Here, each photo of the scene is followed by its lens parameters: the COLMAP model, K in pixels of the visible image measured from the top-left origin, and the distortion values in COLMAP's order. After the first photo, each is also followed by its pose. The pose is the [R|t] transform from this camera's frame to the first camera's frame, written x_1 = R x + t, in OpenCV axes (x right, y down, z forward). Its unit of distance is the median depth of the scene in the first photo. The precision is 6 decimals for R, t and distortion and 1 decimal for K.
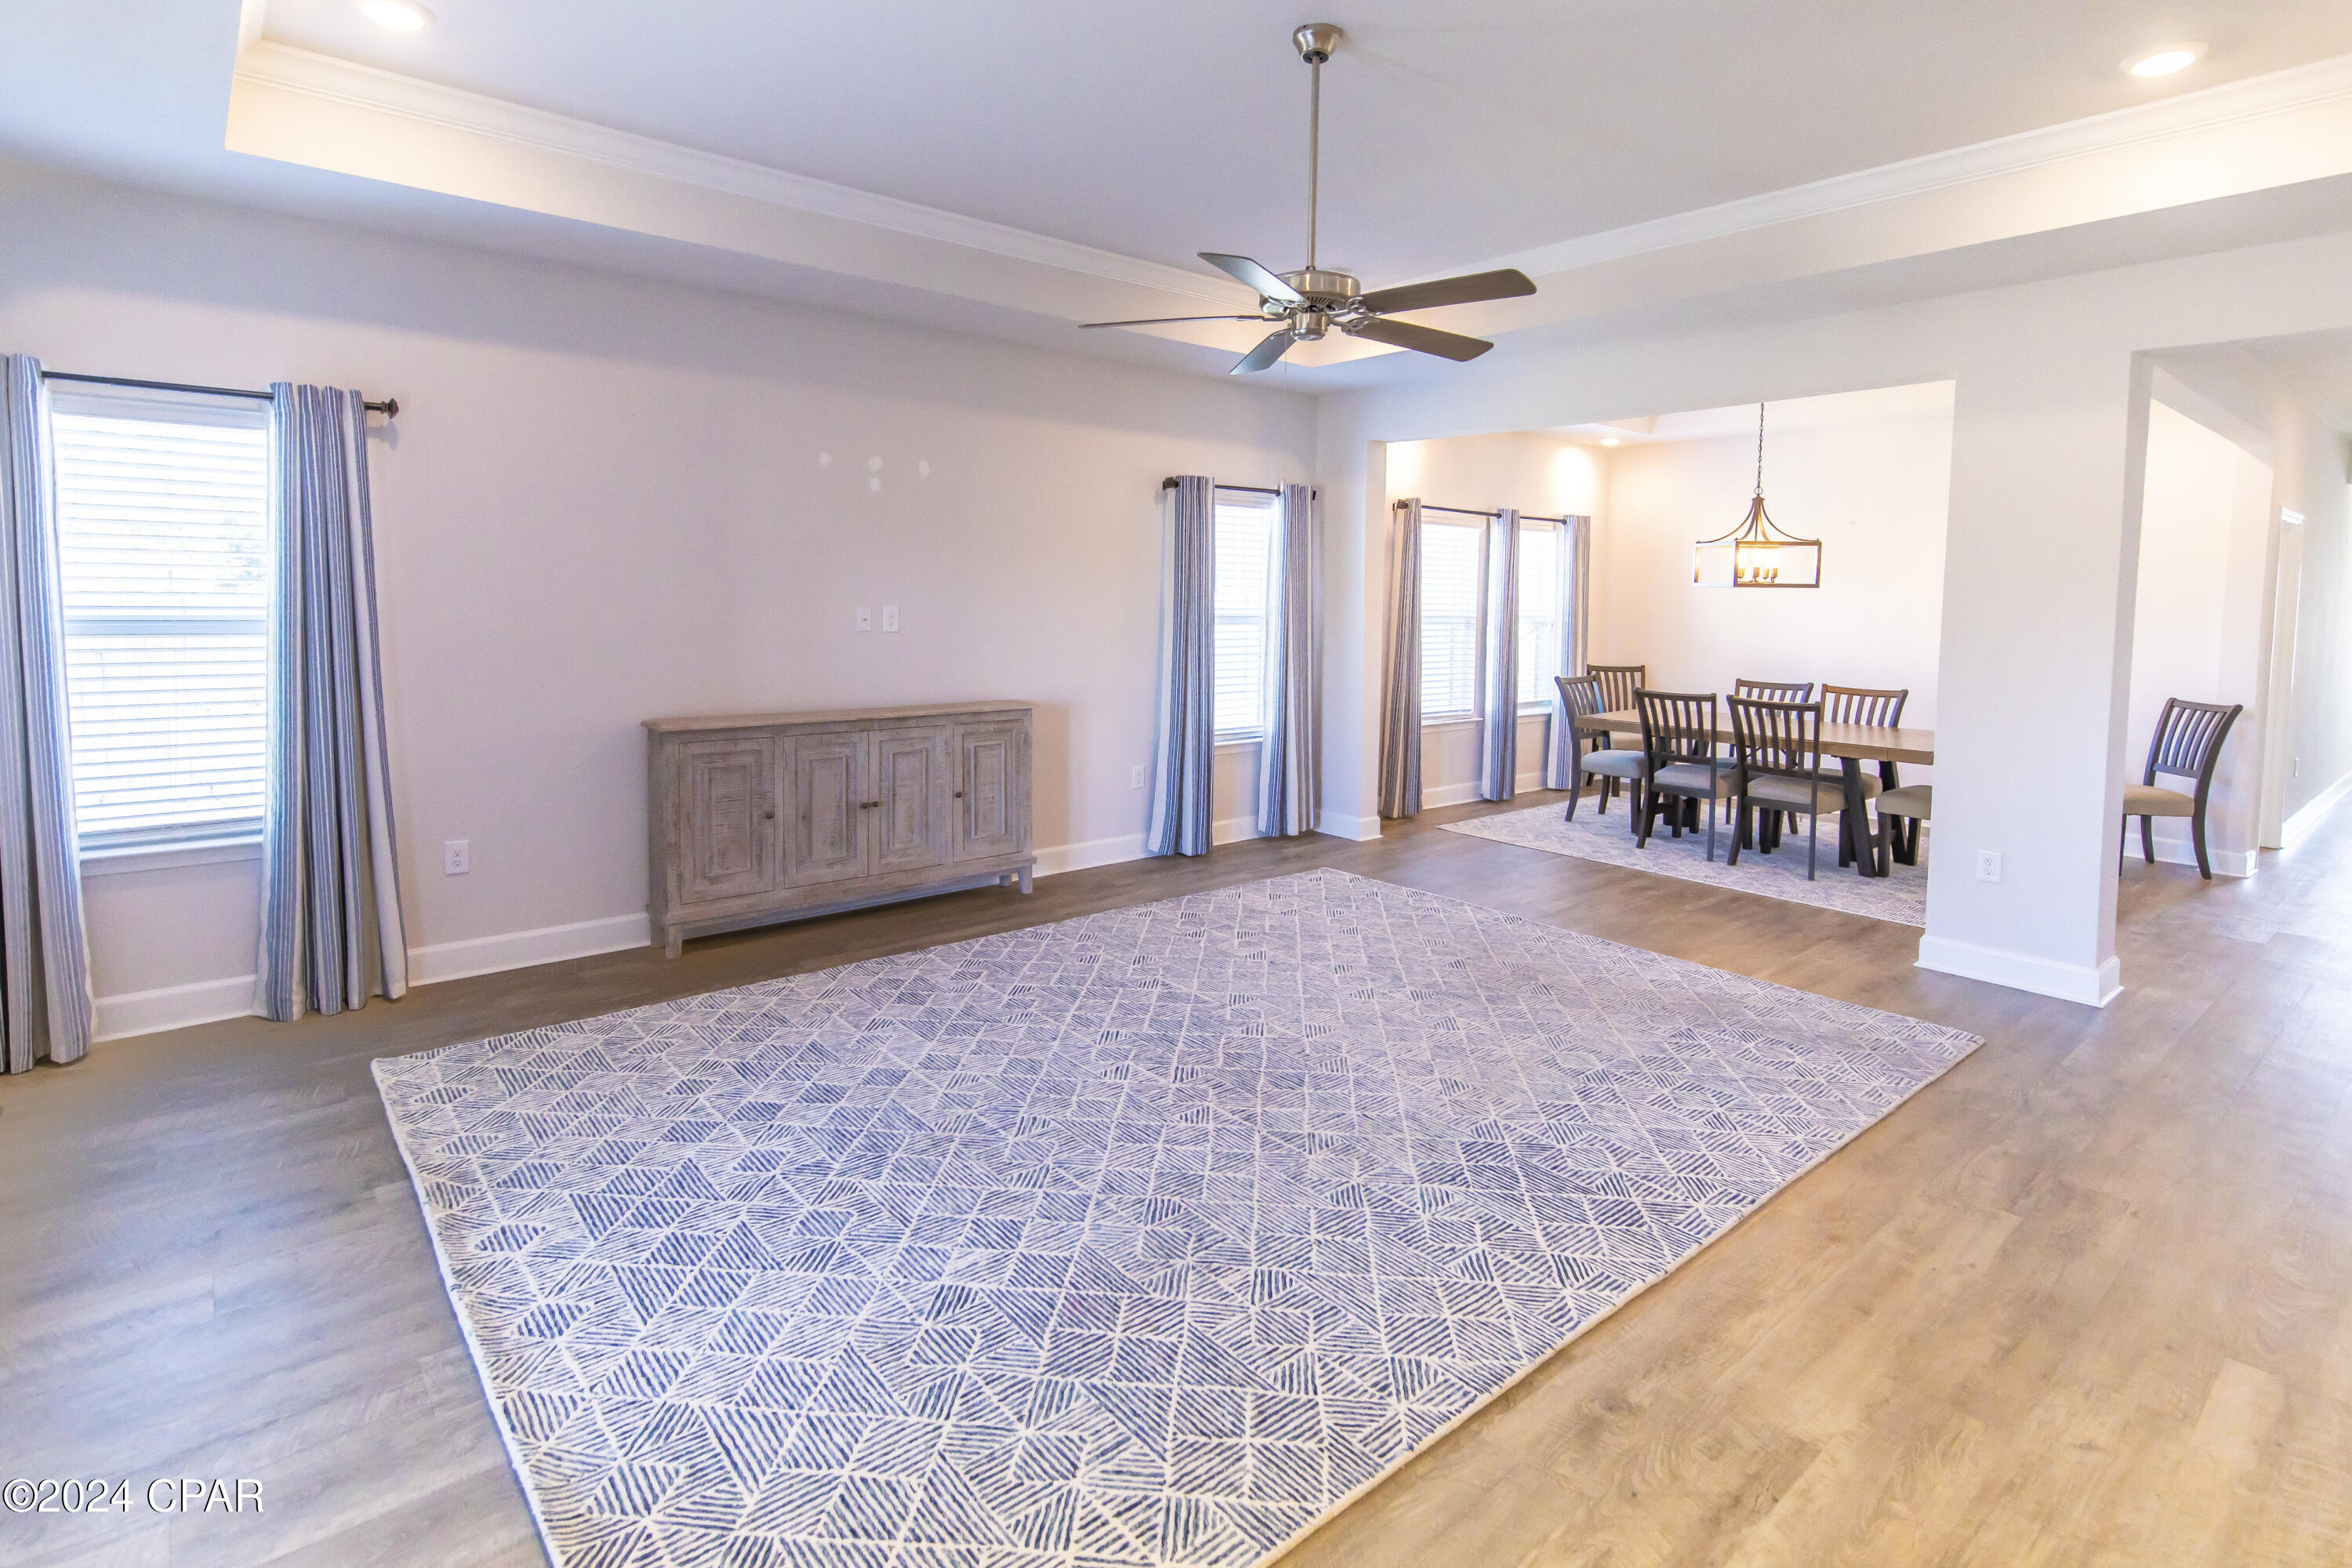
lens RADIAL K [[1136.6, 0, 1135.5], [0, 1136.6, 666.7], [0, 0, 1]] dist [0.006737, 0.000060]
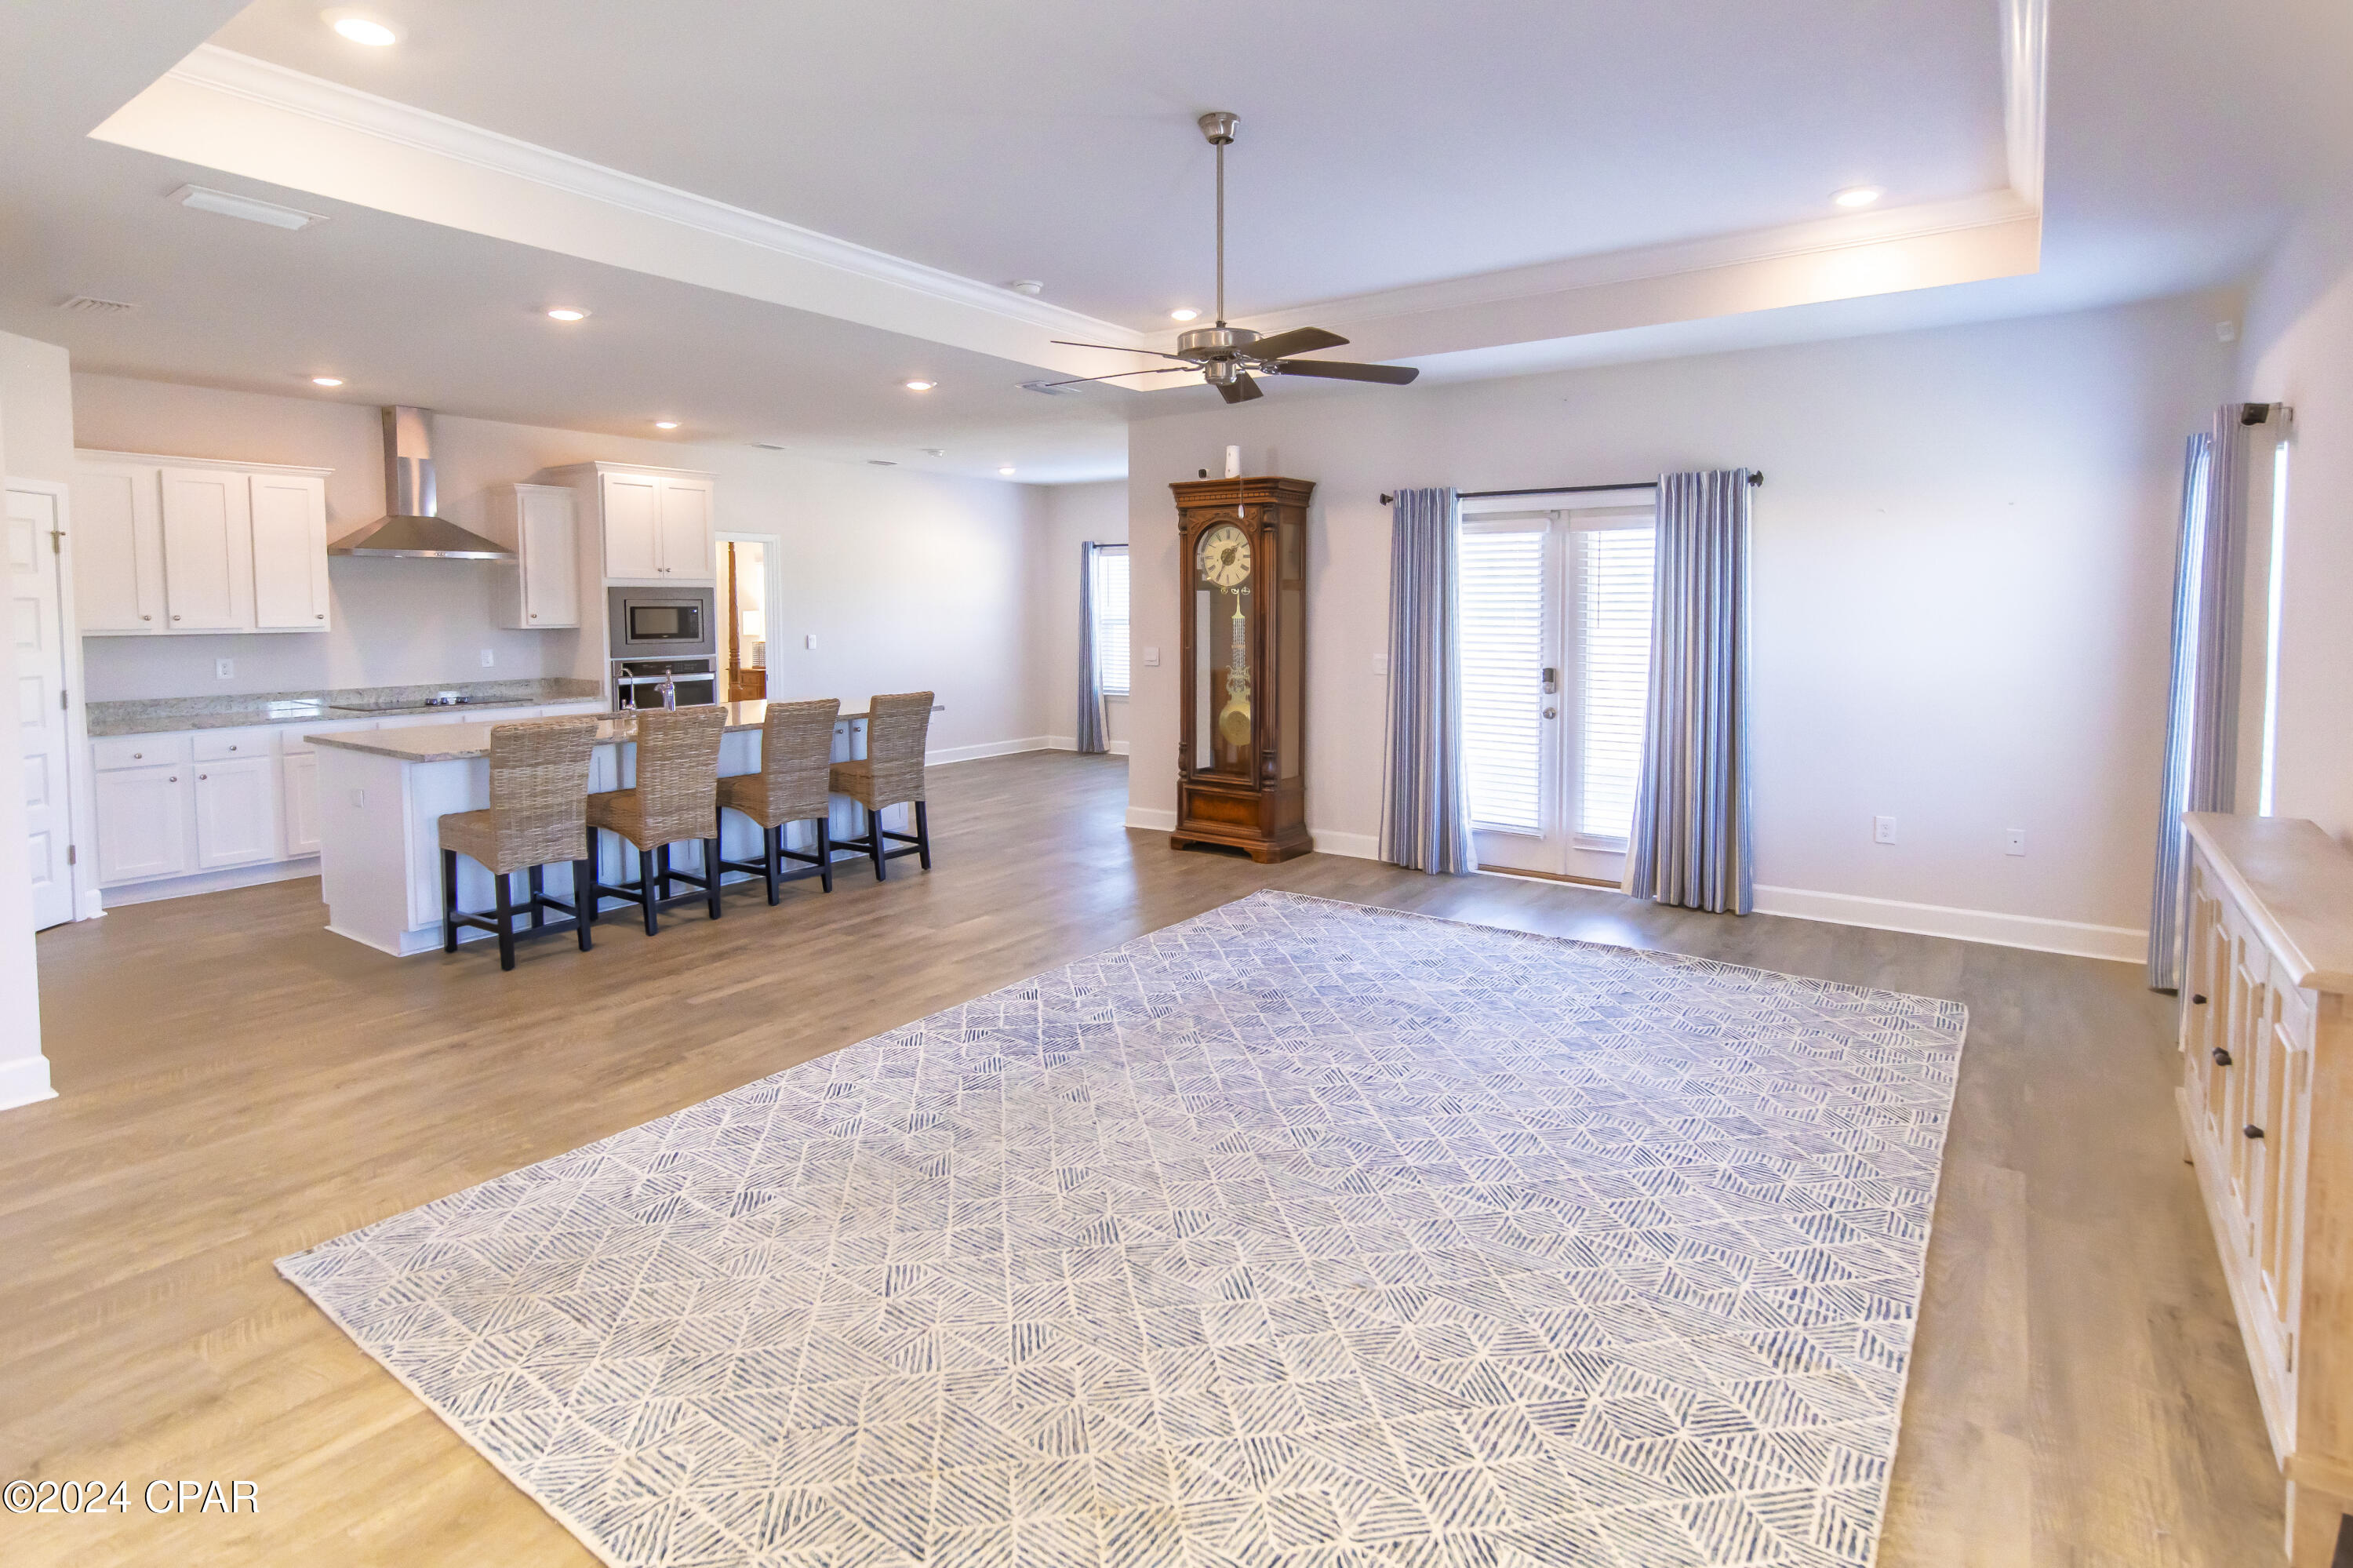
lens RADIAL K [[1200.5, 0, 1190.7], [0, 1200.5, 661.4], [0, 0, 1]] dist [0.007333, -0.001725]
pose [[-0.957115, -0.001696, -0.289702, 0.391254], [-0.033360, 0.993976, 0.104397, -0.097259], [0.287780, 0.109584, -0.951406, 1.586424]]
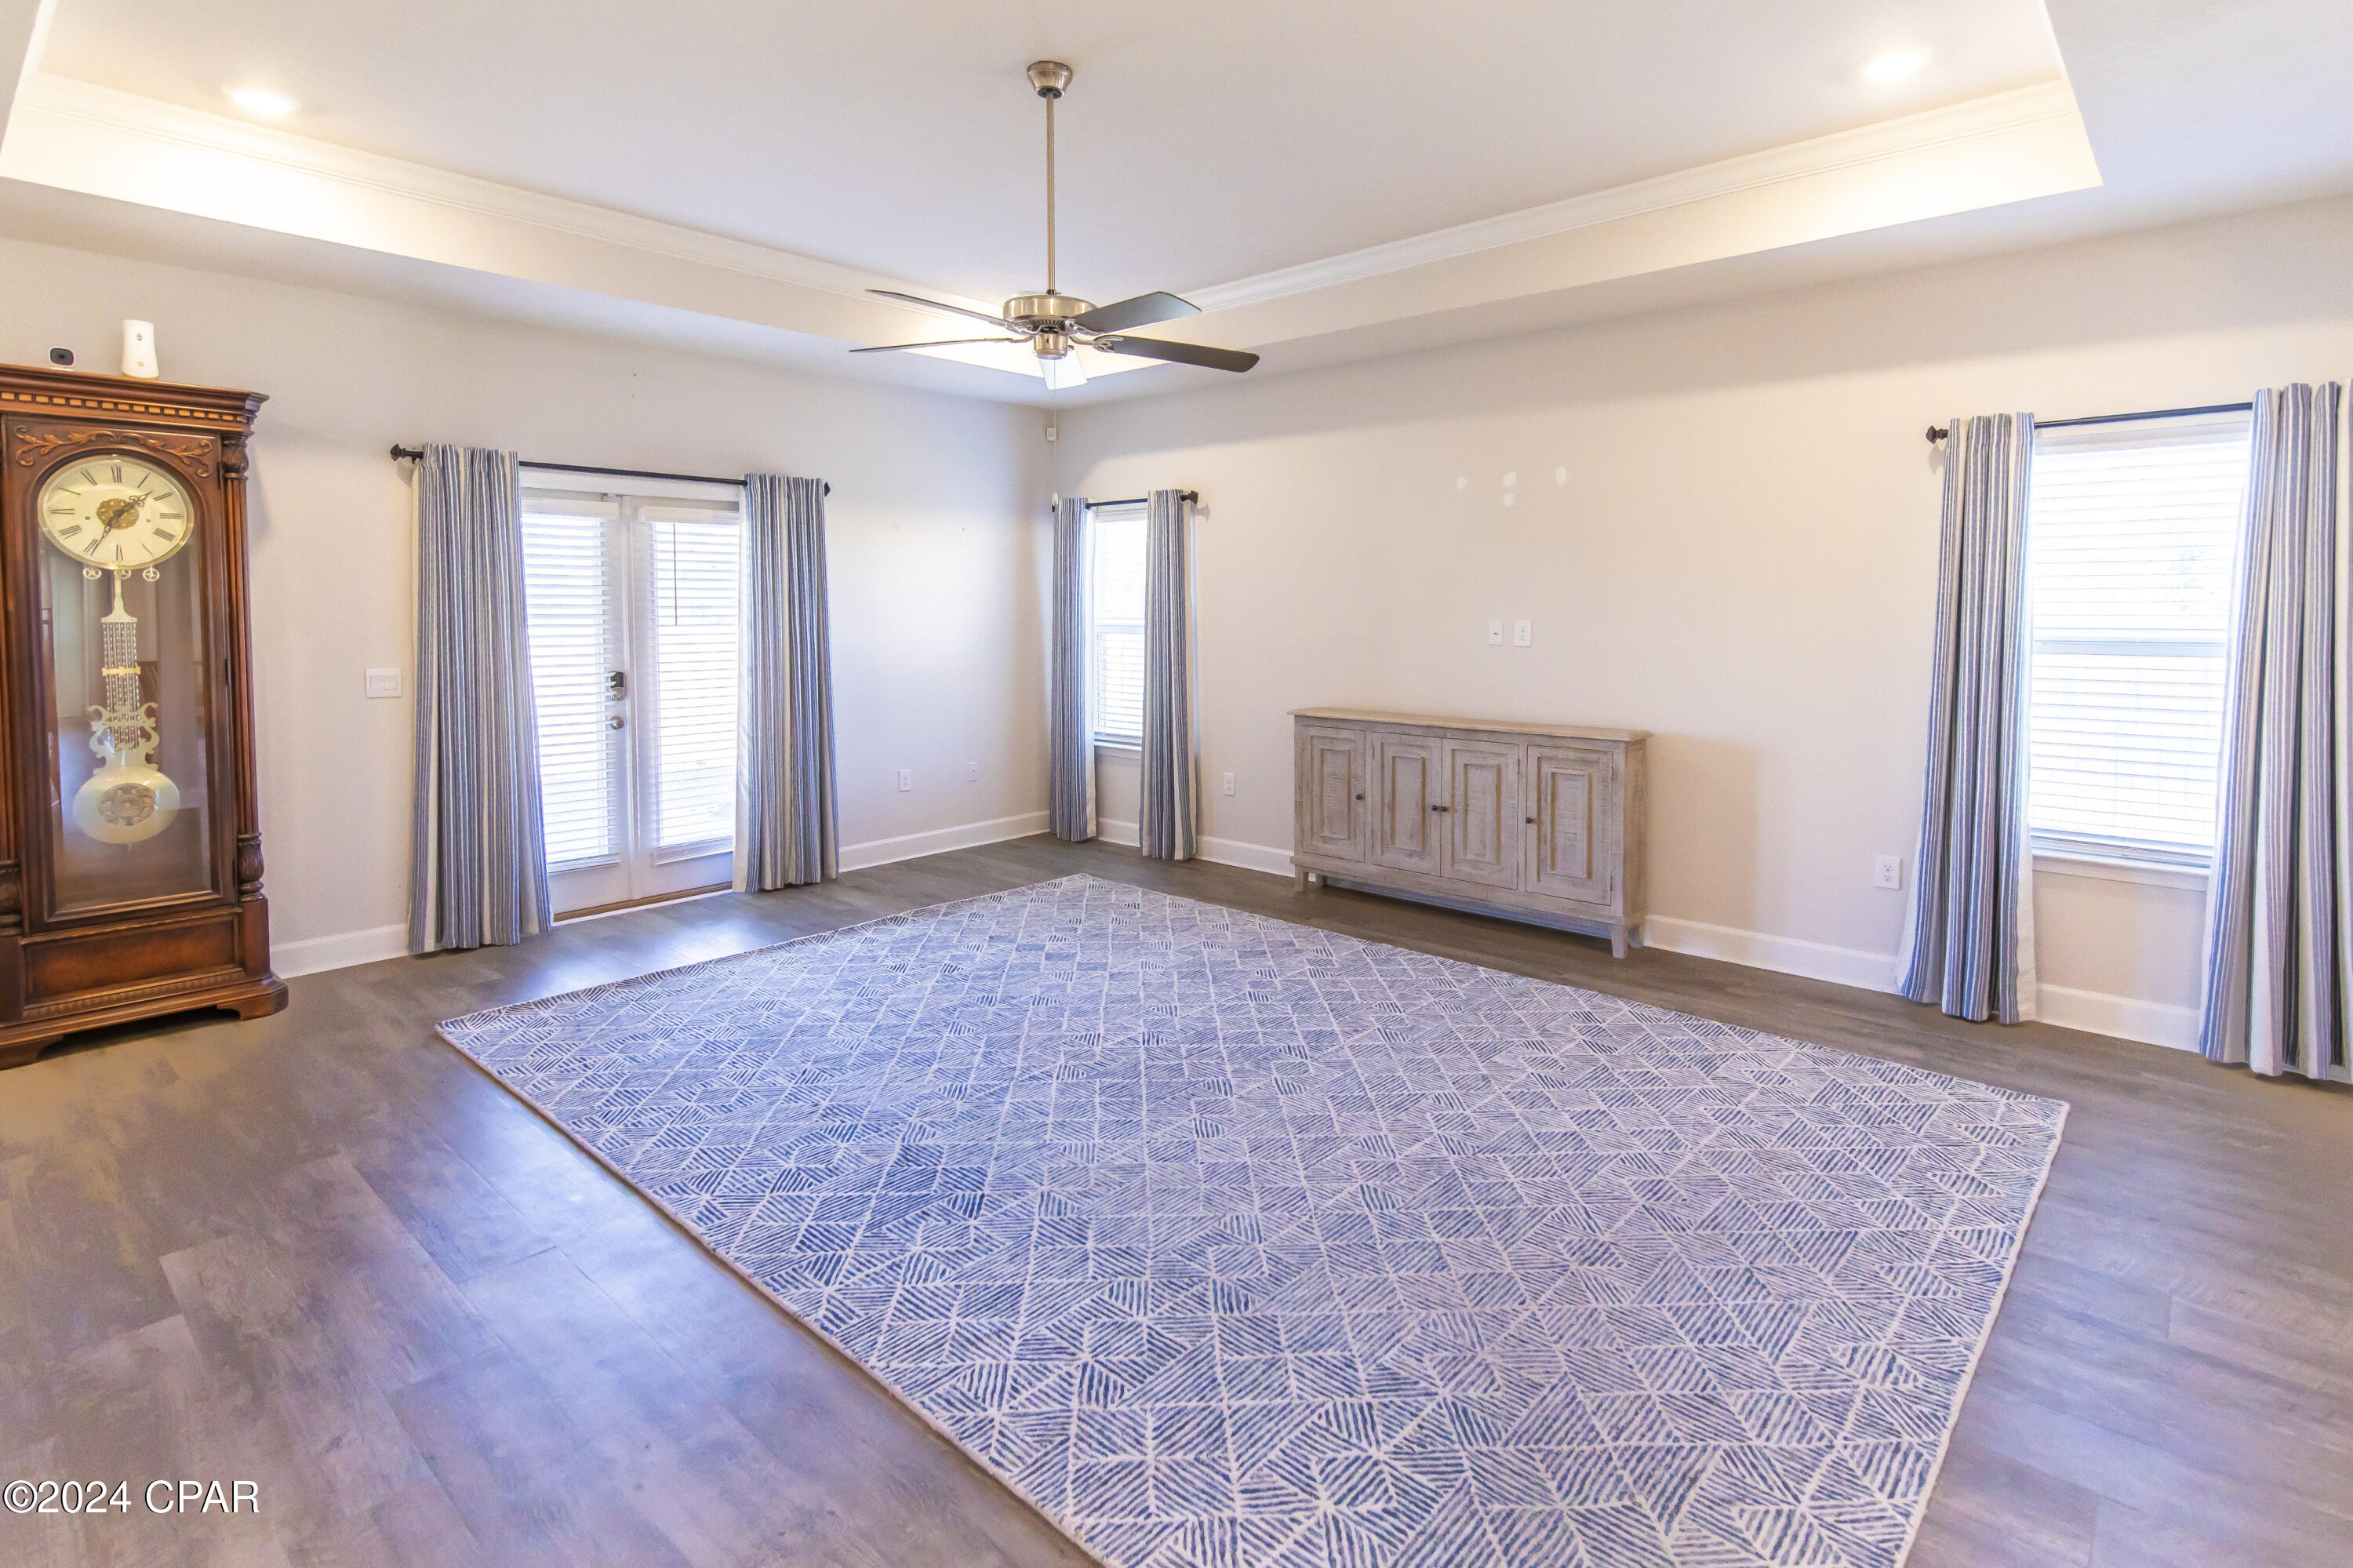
lens RADIAL K [[1137.2, 0, 1221.7], [0, 1137.2, 646.3], [0, 0, 1]] dist [0.006737, 0.000060]
pose [[0.183244, 0.020228, -0.982859, 0.897248], [-0.062953, 0.997978, 0.008802, -0.028747], [0.981050, 0.060261, 0.184146, 0.710440]]
